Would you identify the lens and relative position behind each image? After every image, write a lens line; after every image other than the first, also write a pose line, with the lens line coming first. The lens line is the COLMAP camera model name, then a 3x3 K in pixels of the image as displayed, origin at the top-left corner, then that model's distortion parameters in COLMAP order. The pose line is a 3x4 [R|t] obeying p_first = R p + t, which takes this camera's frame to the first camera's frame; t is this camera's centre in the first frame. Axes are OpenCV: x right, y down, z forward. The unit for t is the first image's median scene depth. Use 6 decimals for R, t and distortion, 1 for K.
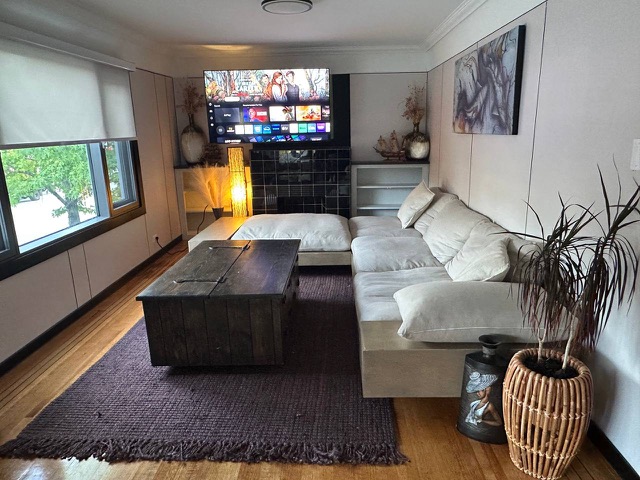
lens RADIAL K [[436.9, 0, 320.0], [0, 436.9, 240.0], [0, 0, 1]] dist [-0.003456, -0.004248]
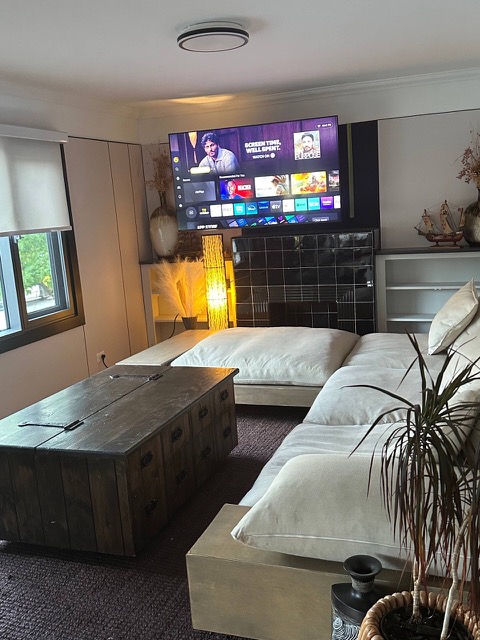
lens RADIAL K [[612.2, 0, 250.7], [0, 612.2, 319.1], [0, 0, 1]] dist [0.173131, -0.340572]
pose [[0.952192, 0.013956, -0.305180, 0.201398], [-0.030888, 0.998235, -0.050721, -0.022934], [0.303933, 0.057722, 0.950943, 0.052855]]
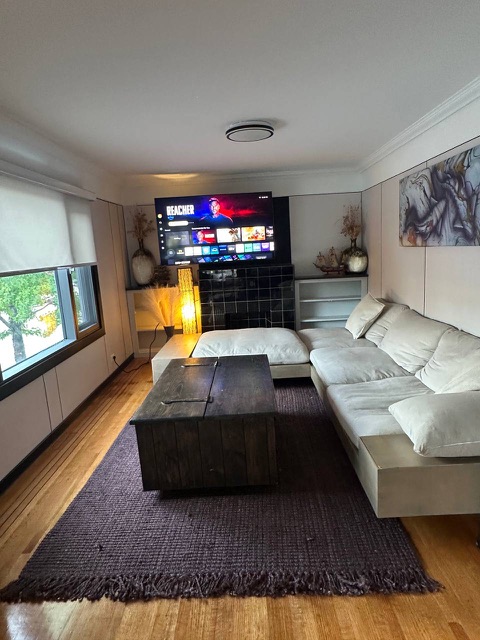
lens RADIAL K [[404.1, 0, 236.2], [0, 404.1, 325.9], [0, 0, 1]] dist [-0.000718, -0.001735]
pose [[0.999210, -0.039027, 0.007549, -0.089840], [0.039415, 0.997364, -0.060921, -0.009460], [-0.005152, 0.061170, 0.998114, 0.036305]]
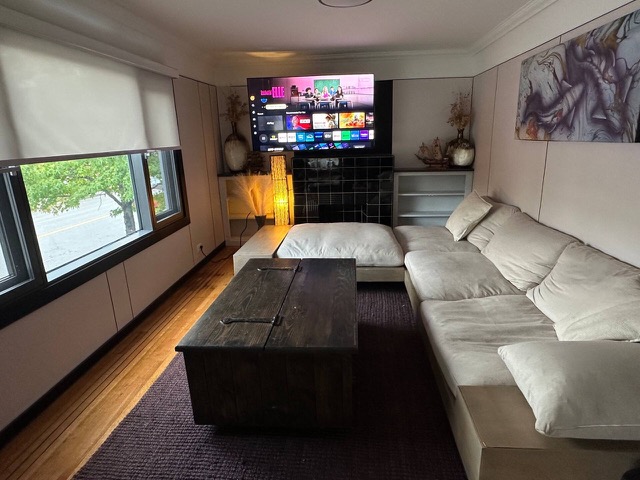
lens RADIAL K [[369.9, 0, 320.0], [0, 369.9, 240.0], [0, 0, 1]] dist [-0.004973, -0.000056]
pose [[0.998799, 0.005915, -0.048643, -0.060164], [-0.004670, 0.999660, 0.025660, -0.044062], [0.048778, -0.025402, 0.998487, 0.166453]]
